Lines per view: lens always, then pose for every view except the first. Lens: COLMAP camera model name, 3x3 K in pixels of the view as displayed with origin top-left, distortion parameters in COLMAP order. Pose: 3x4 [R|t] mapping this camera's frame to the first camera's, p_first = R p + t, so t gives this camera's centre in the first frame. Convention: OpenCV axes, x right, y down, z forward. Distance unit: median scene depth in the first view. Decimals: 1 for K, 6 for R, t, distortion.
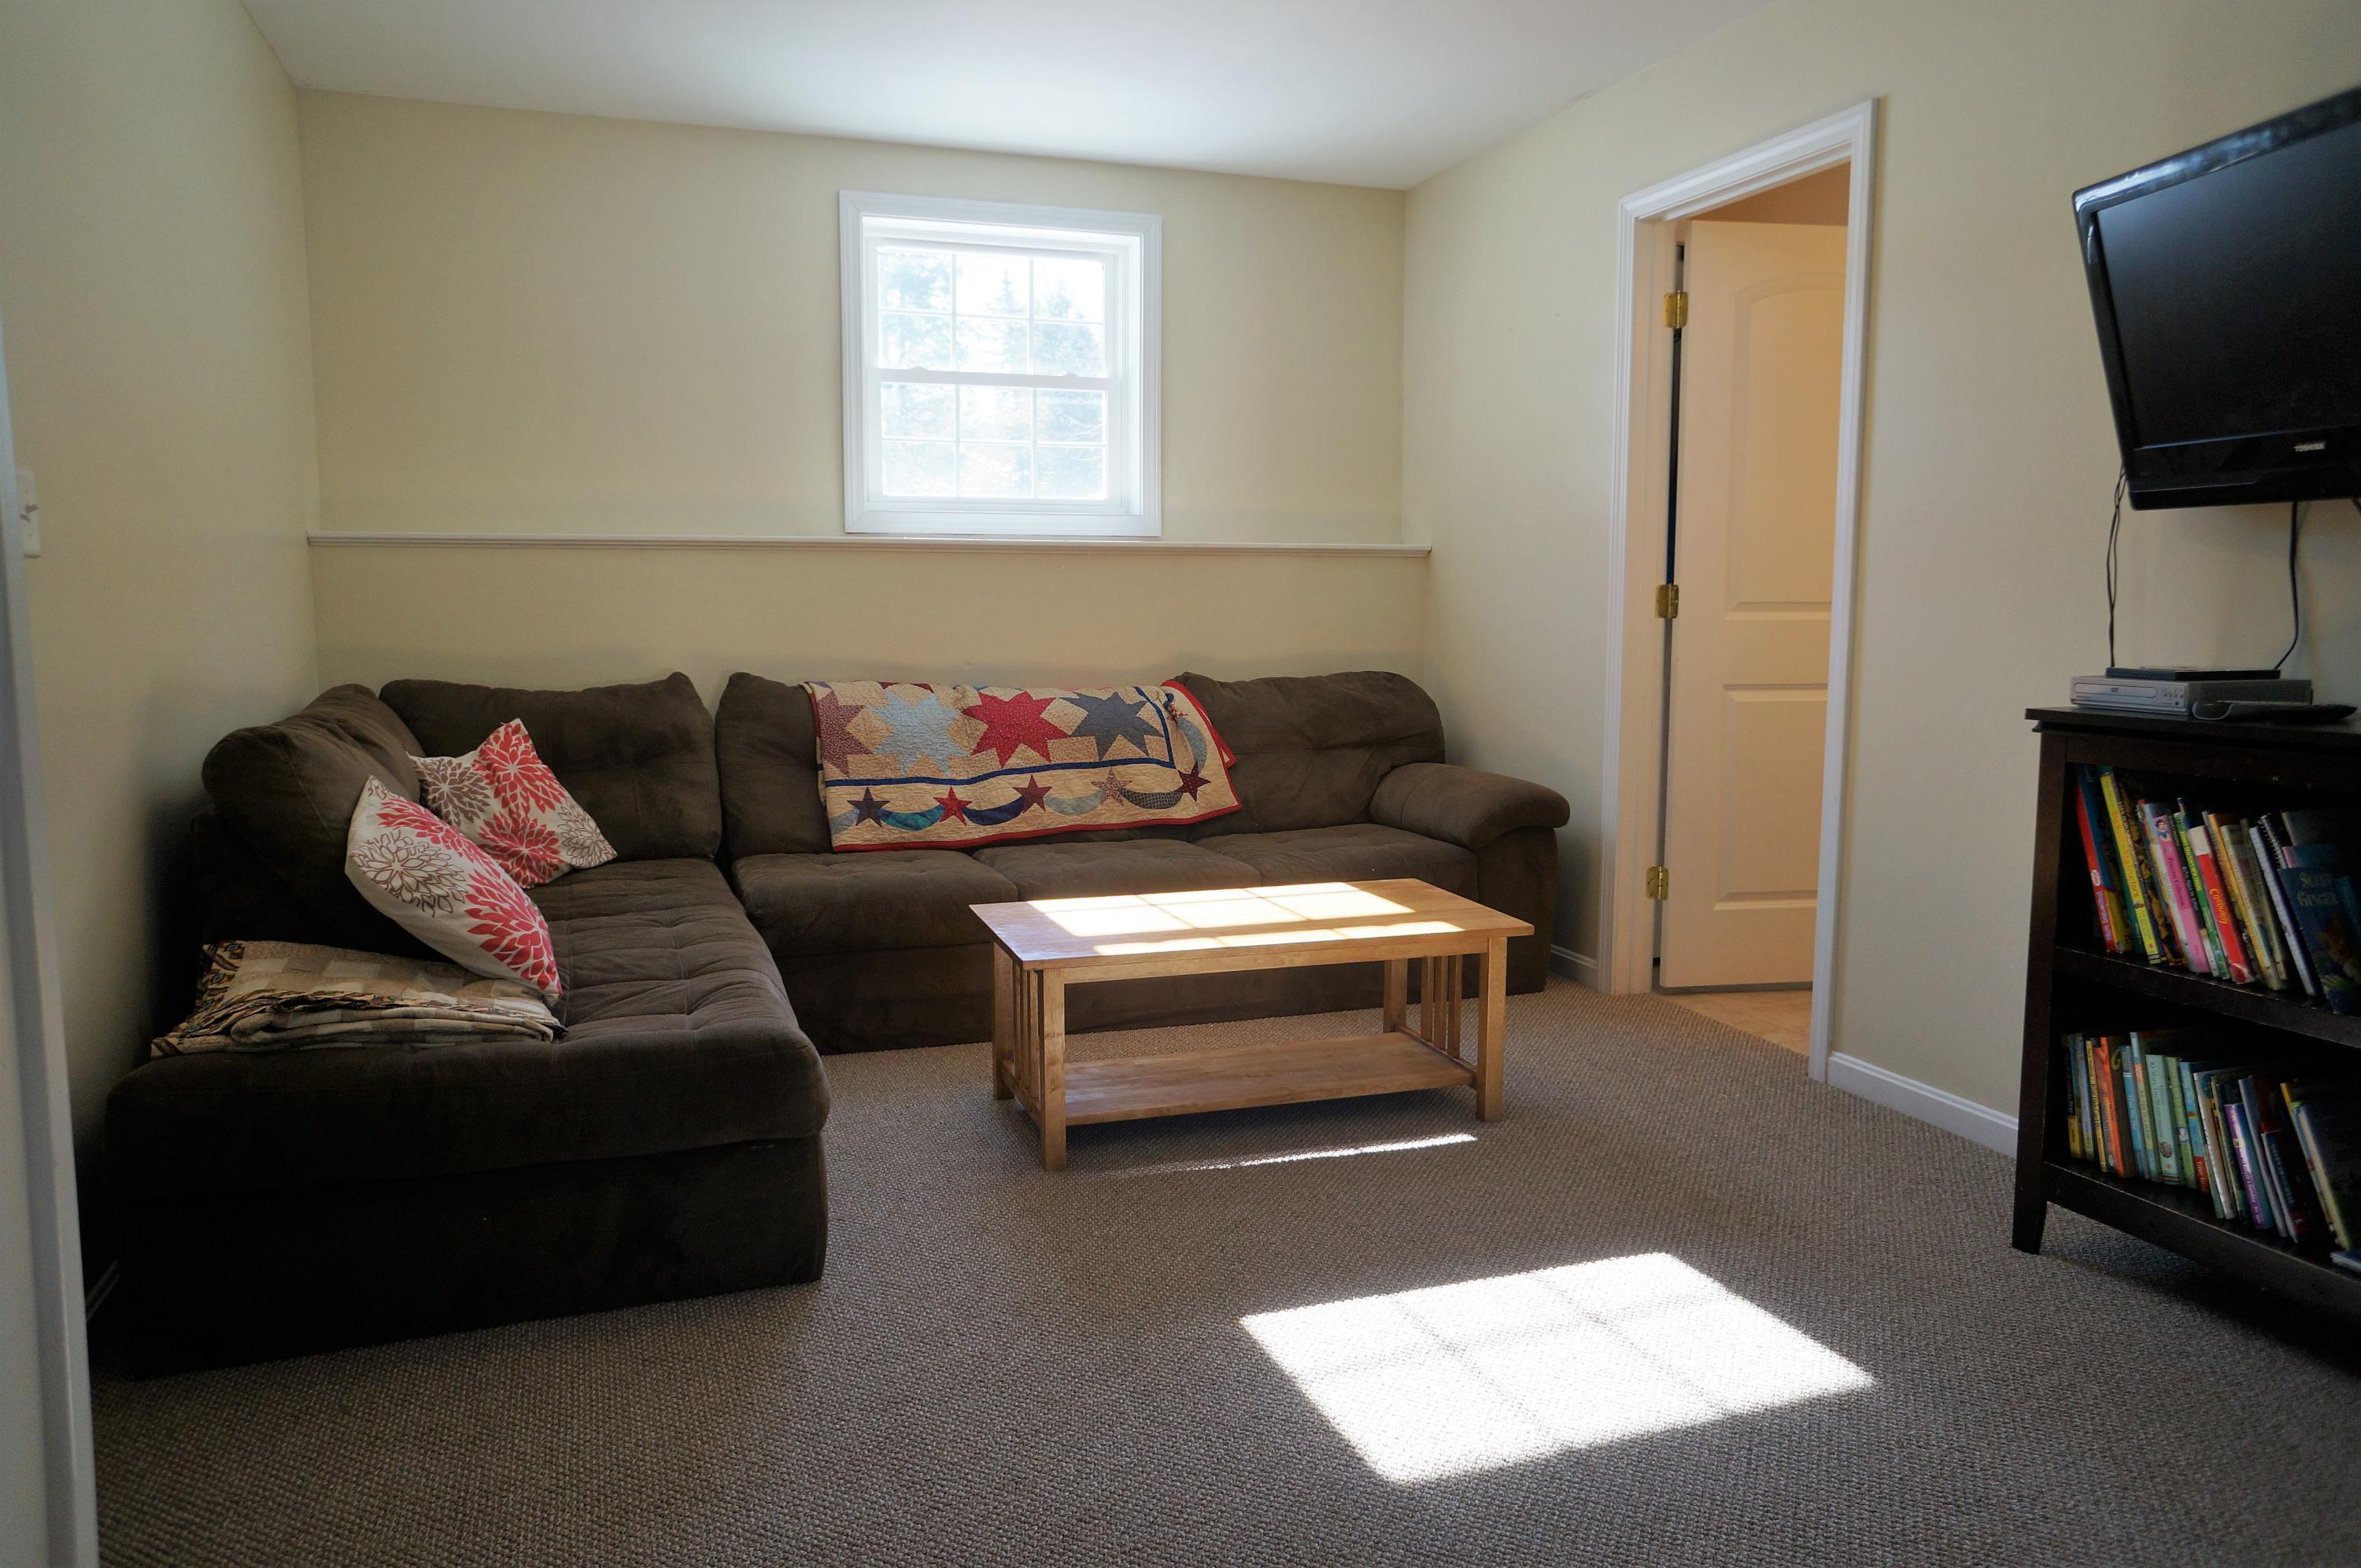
lens RADIAL K [[1606.2, 0, 1177.7], [0, 1606.2, 784.7], [0, 0, 1]] dist [-0.028316, 0.034835]
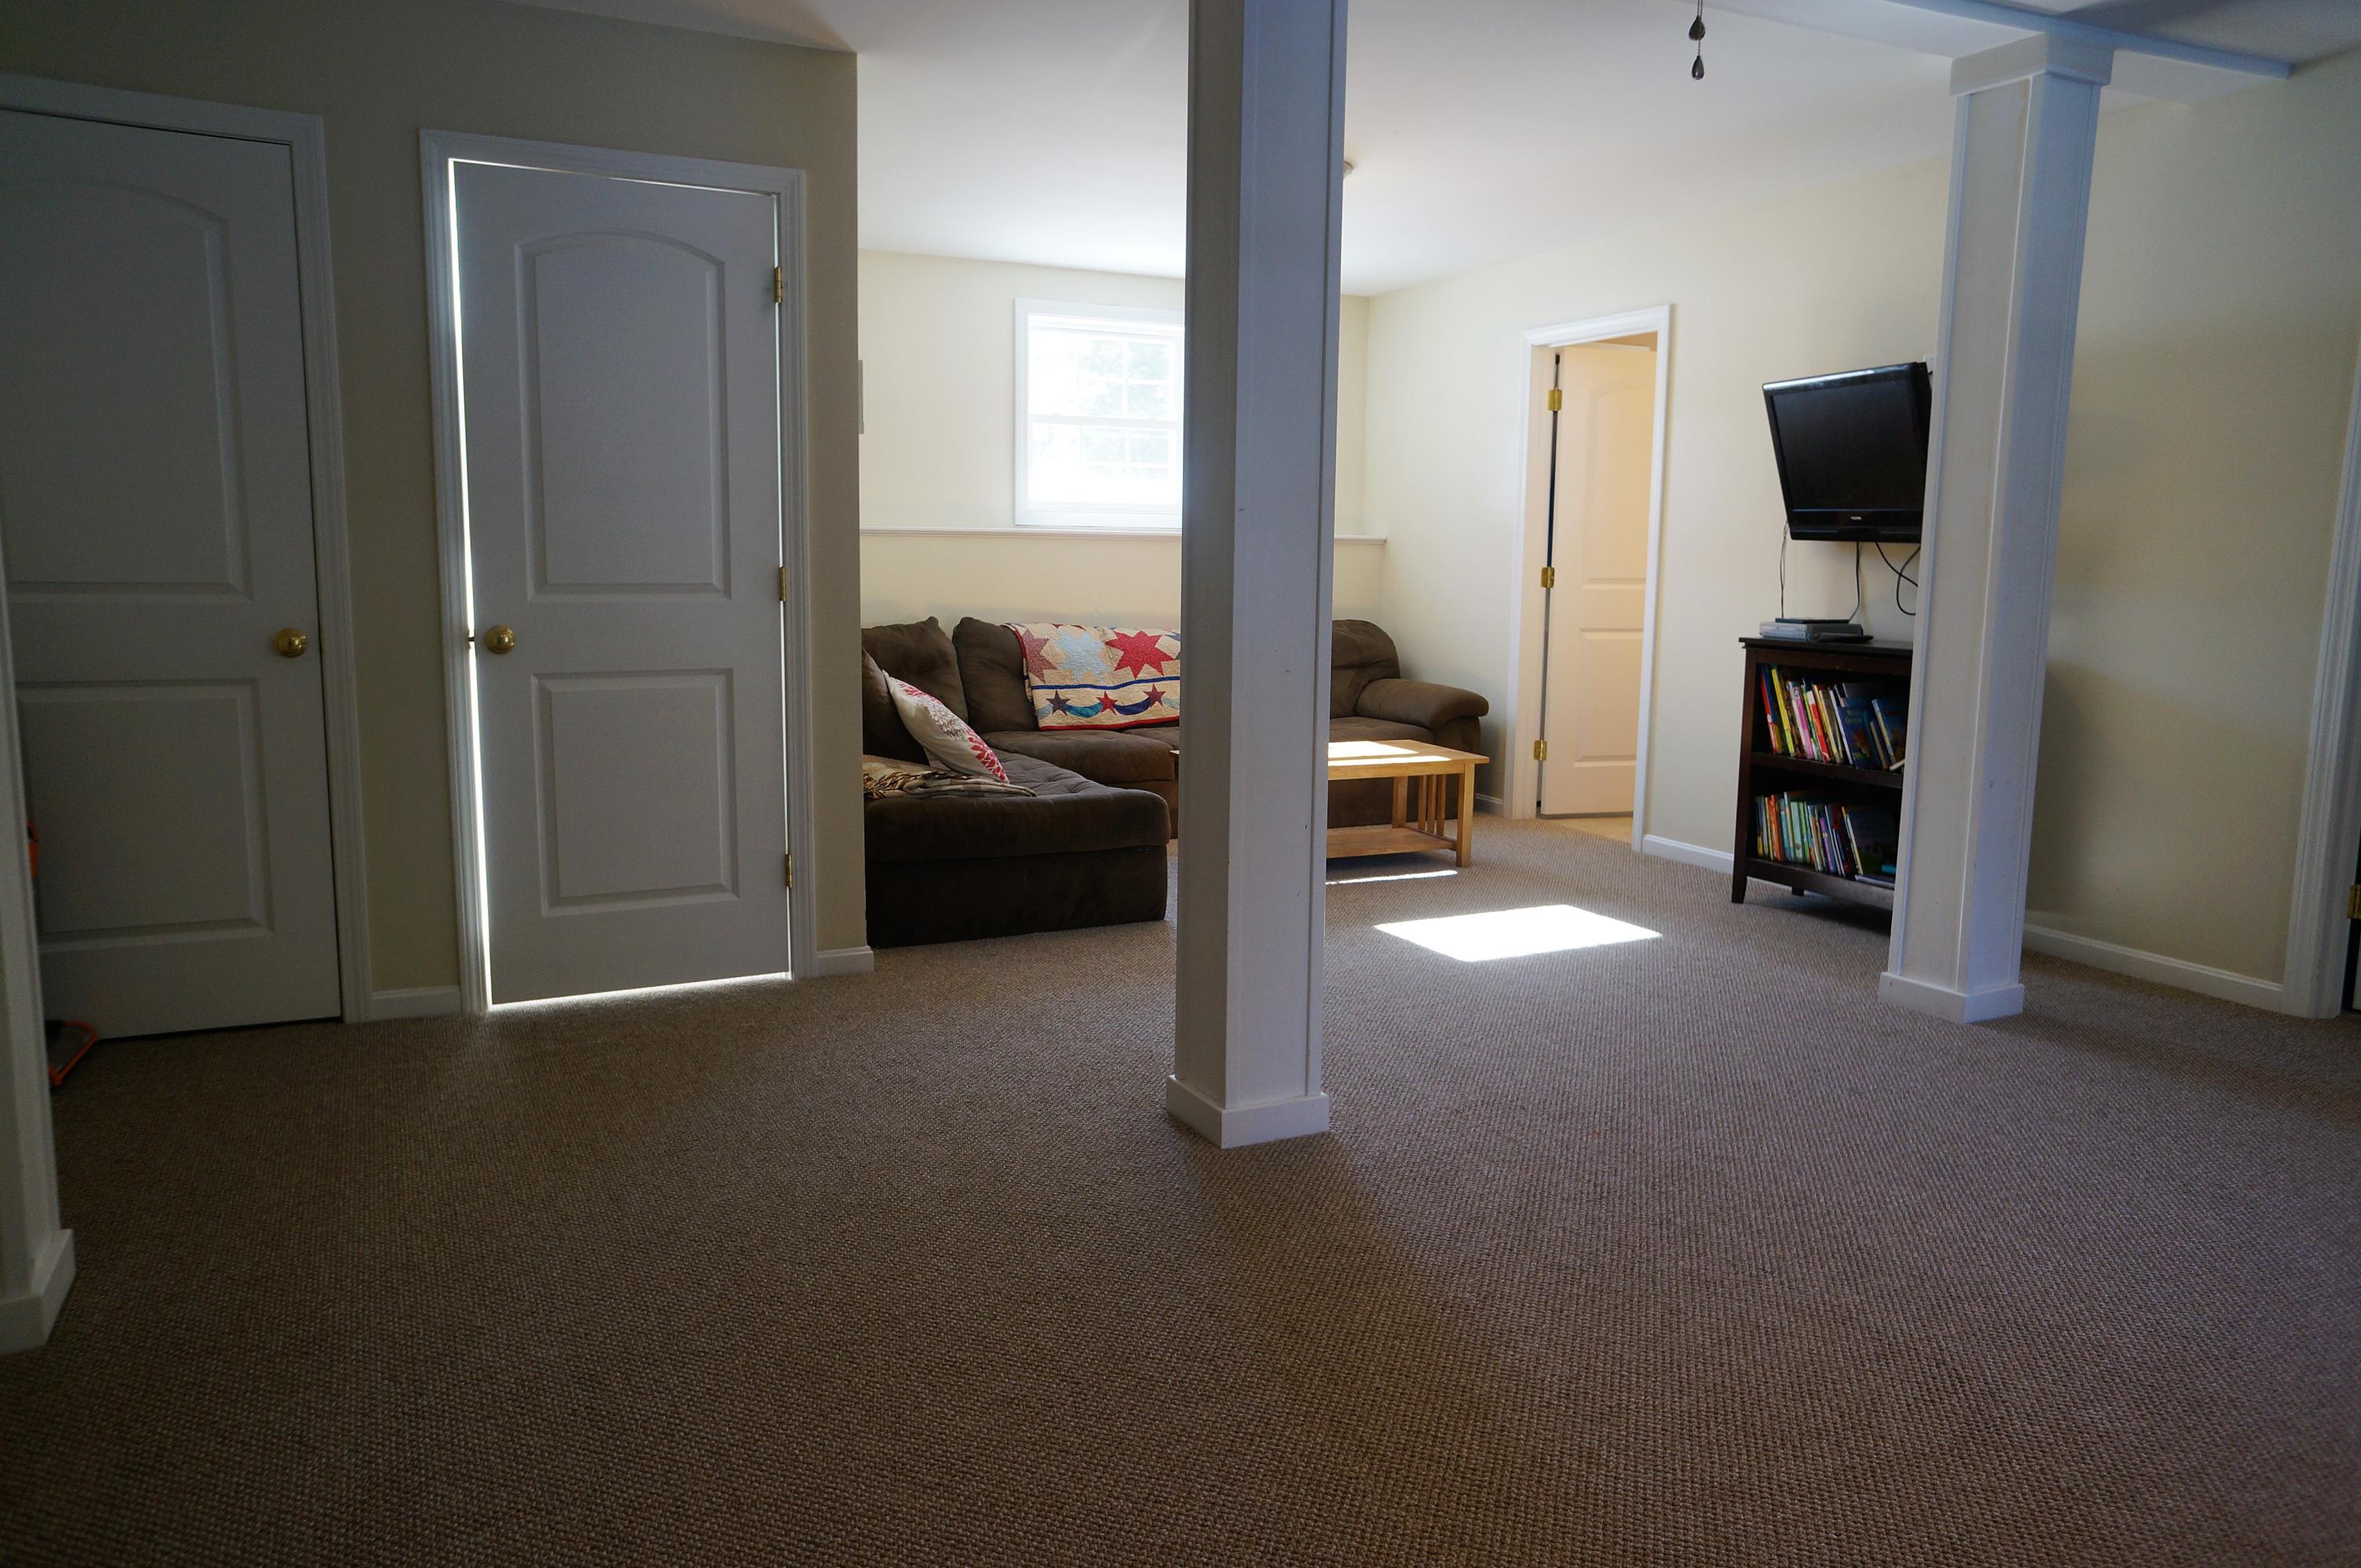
lens RADIAL K [[1606.2, 0, 1175.3], [0, 1606.2, 780.1], [0, 0, 1]] dist [-0.028316, 0.034835]
pose [[0.994224, -0.004585, 0.107225, -0.272961], [0.001663, 0.999625, 0.027319, 0.051822], [-0.107310, -0.026983, 0.993859, -0.647064]]
